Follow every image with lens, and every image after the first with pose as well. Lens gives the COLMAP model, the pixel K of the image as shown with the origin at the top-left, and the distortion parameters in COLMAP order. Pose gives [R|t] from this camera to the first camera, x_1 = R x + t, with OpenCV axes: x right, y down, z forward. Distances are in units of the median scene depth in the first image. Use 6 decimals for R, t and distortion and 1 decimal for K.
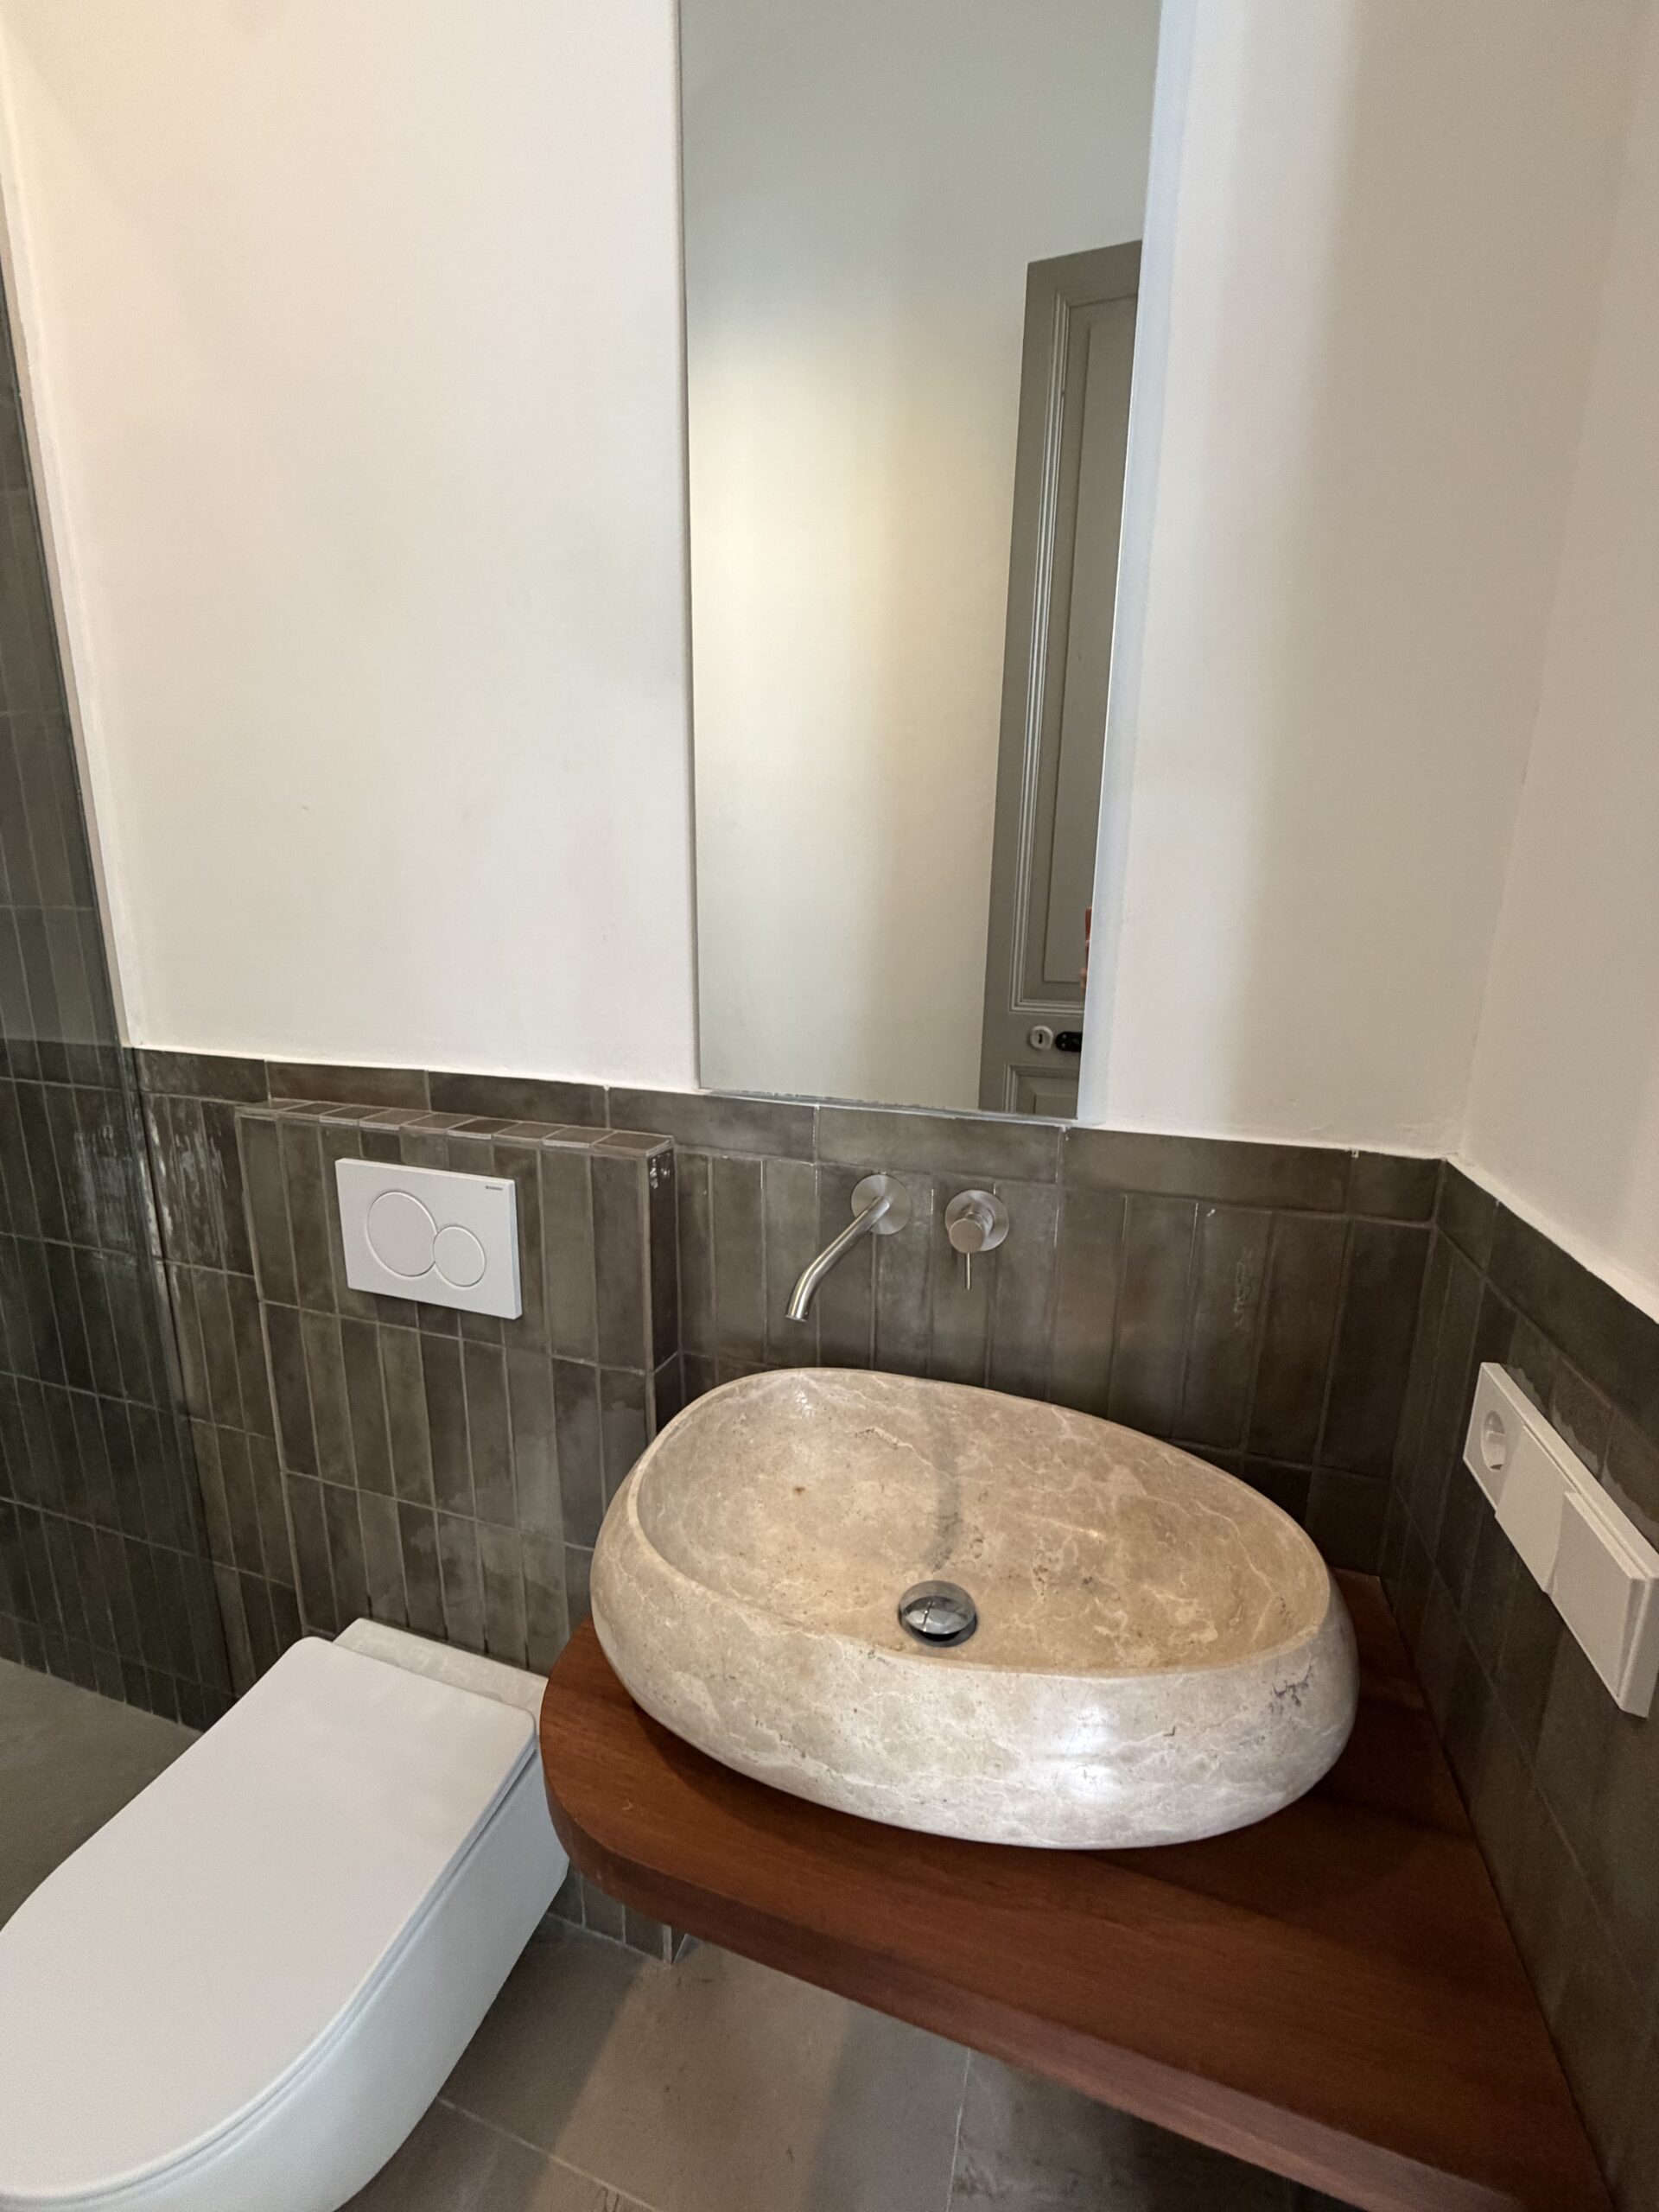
lens RADIAL K [[879.5, 0, 832.2], [0, 879.5, 1105.0], [0, 0, 1]] dist [-0.000944, 0.000241]
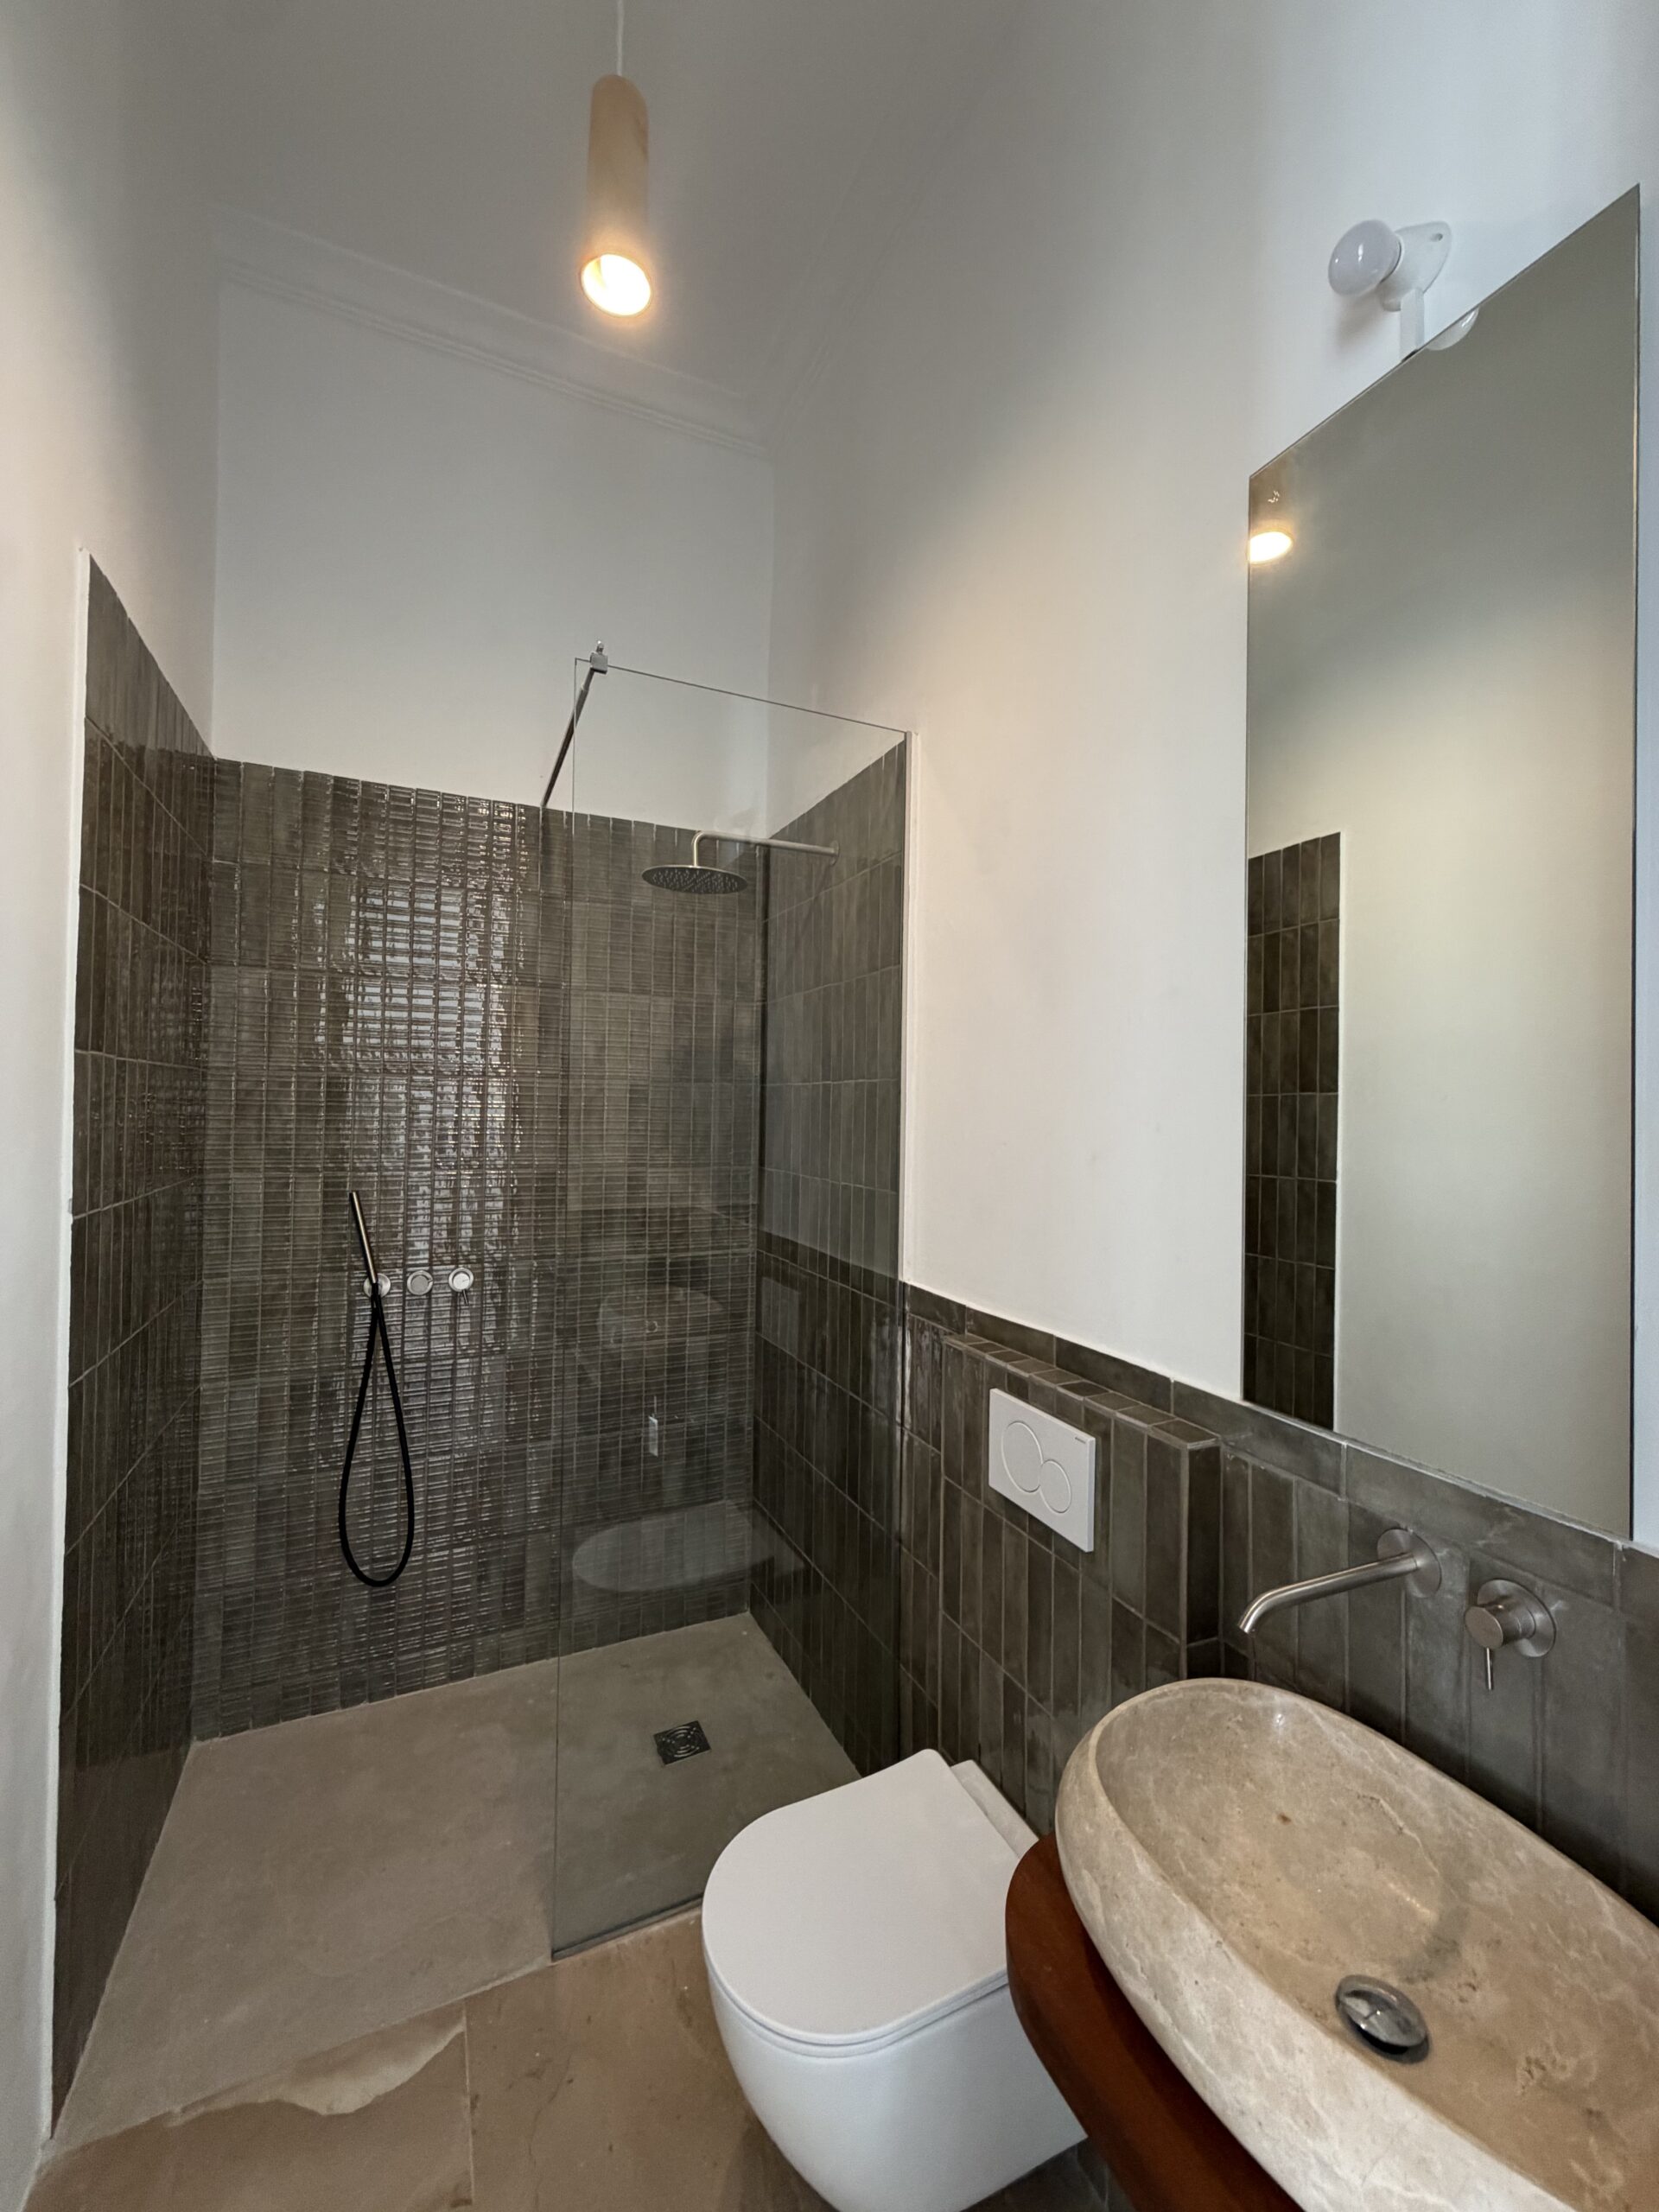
lens RADIAL K [[879.5, 0, 820.9], [0, 879.5, 1098.1], [0, 0, 1]] dist [-0.000944, 0.000241]
pose [[0.672486, -0.017661, -0.739899, 0.315600], [-0.159080, 0.972900, -0.167809, -0.113688], [0.722811, 0.230552, 0.651452, -0.237567]]
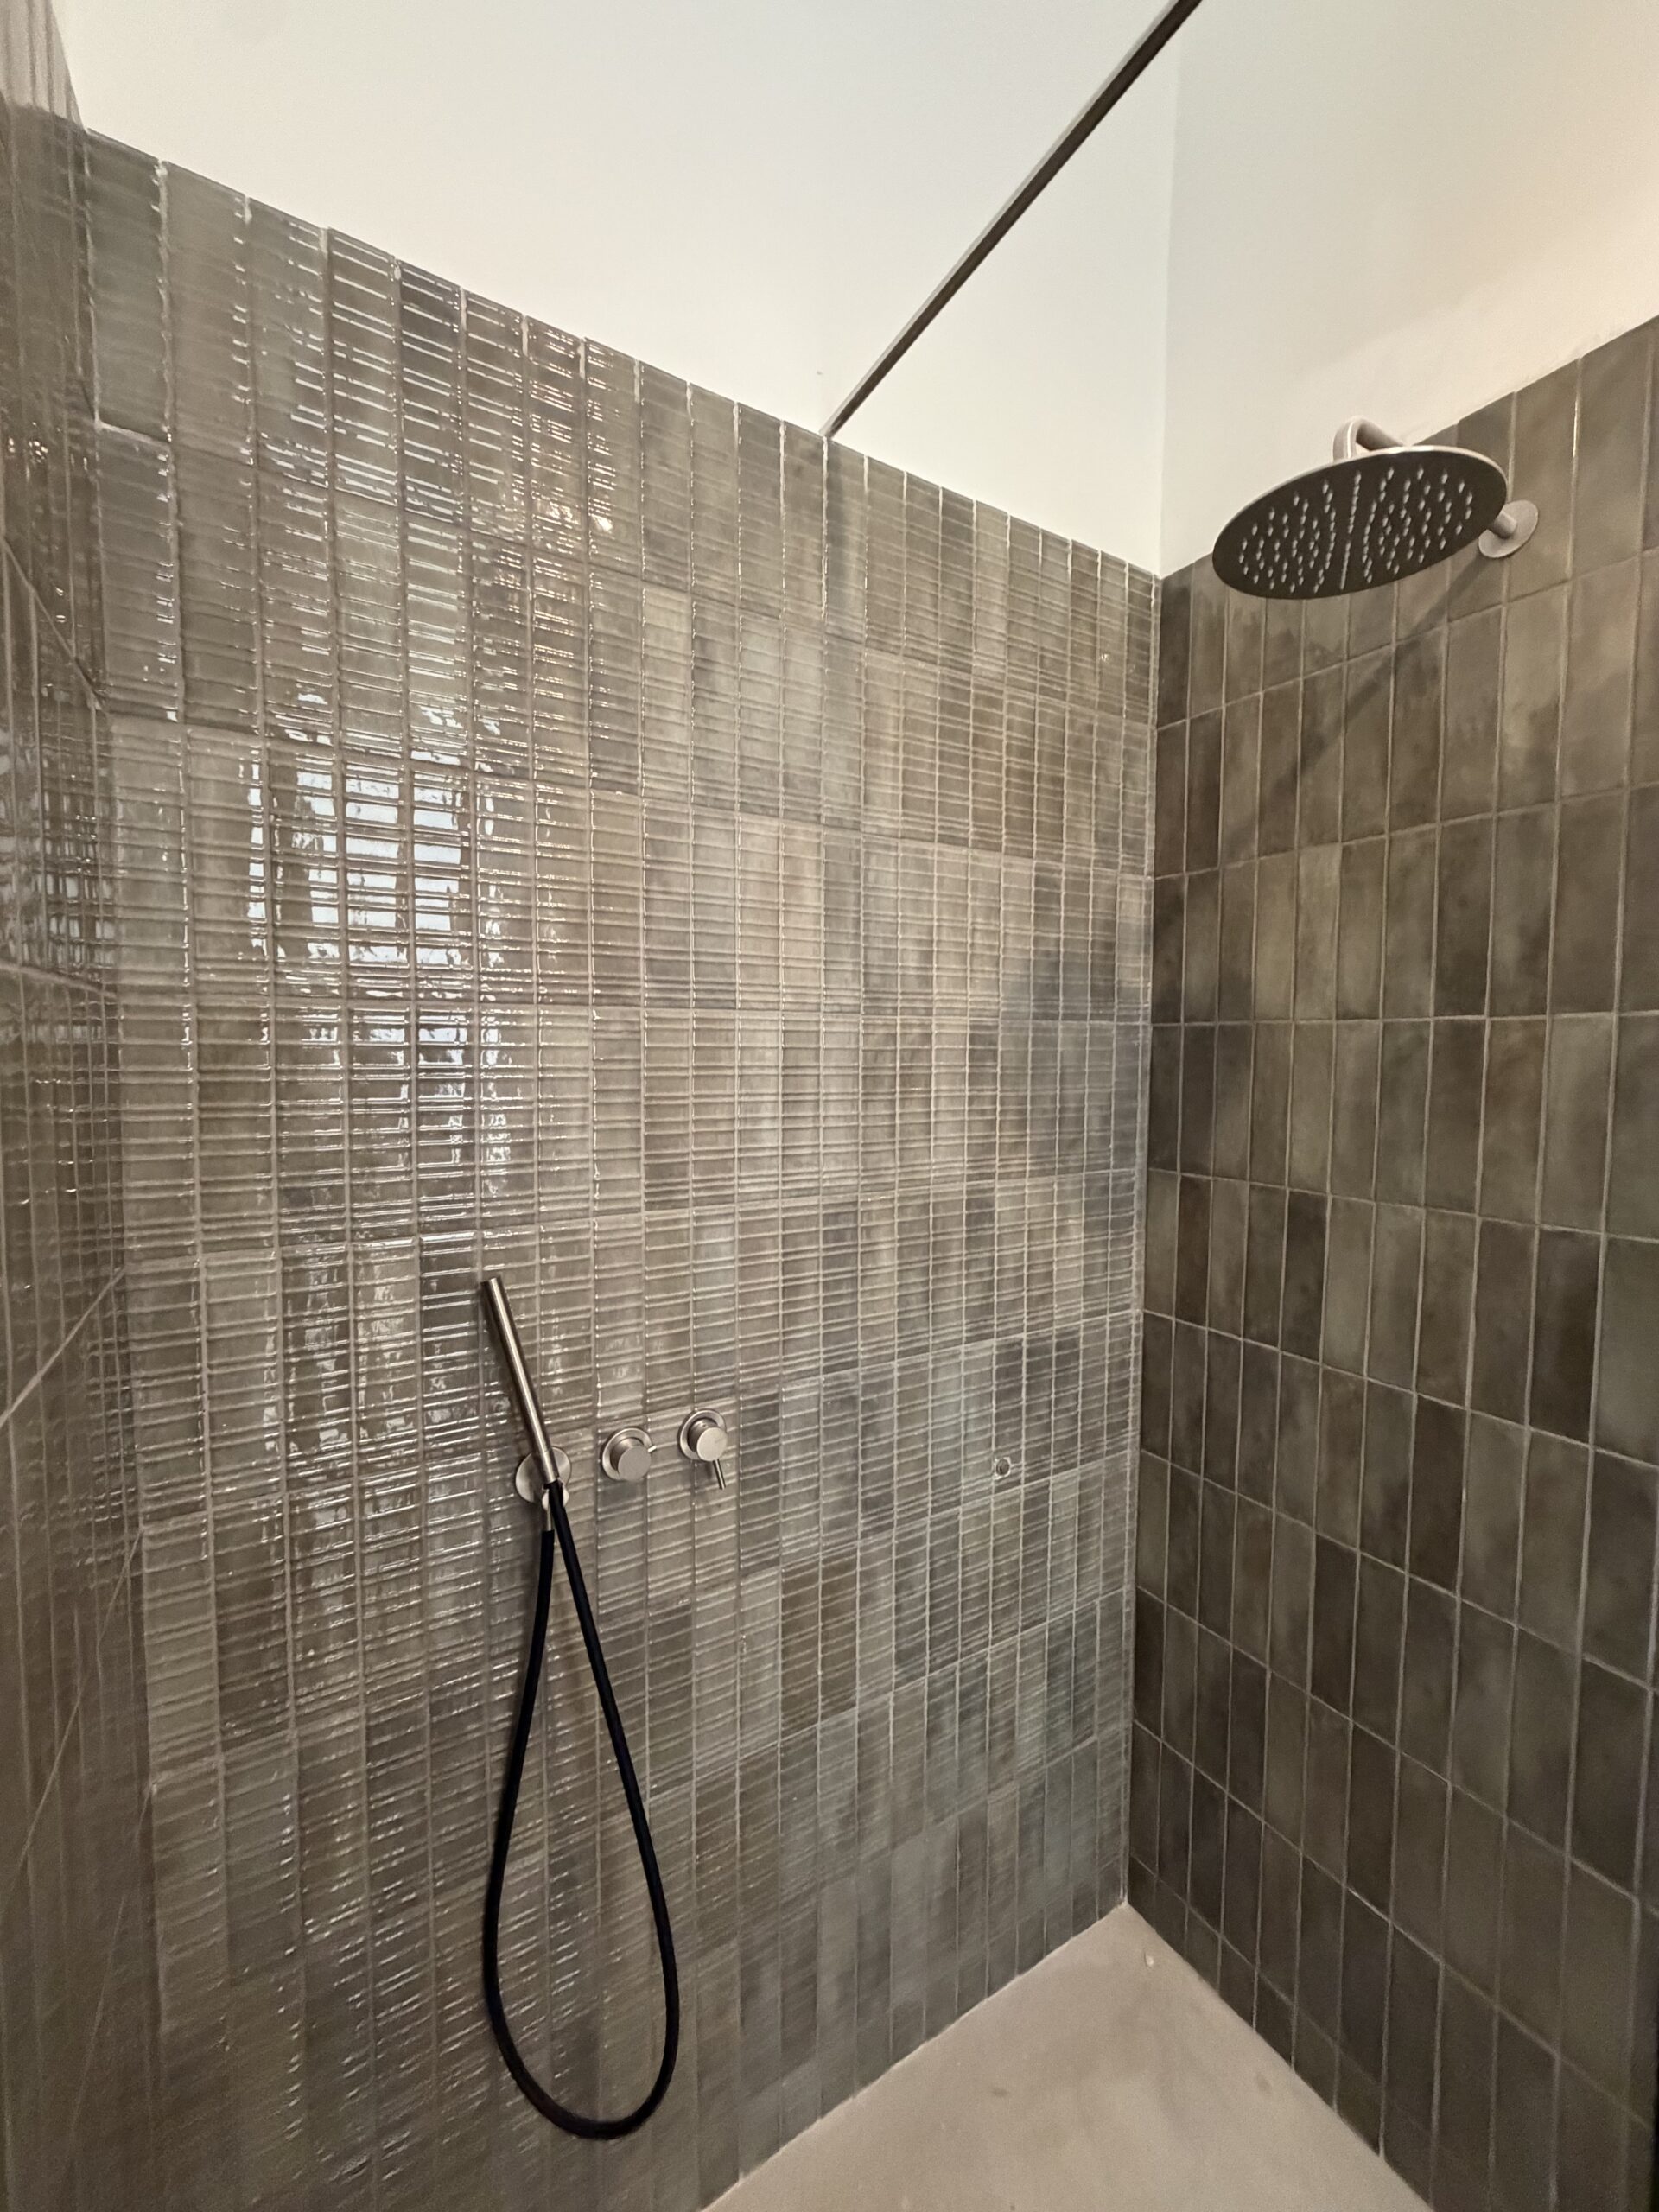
lens RADIAL K [[879.5, 0, 815.9], [0, 879.5, 1096.1], [0, 0, 1]] dist [-0.000944, 0.000241]
pose [[0.750161, 0.028187, -0.660654, -1.208064], [-0.134430, 0.984728, -0.110629, -0.205132], [0.647447, 0.171801, 0.742494, -0.111867]]
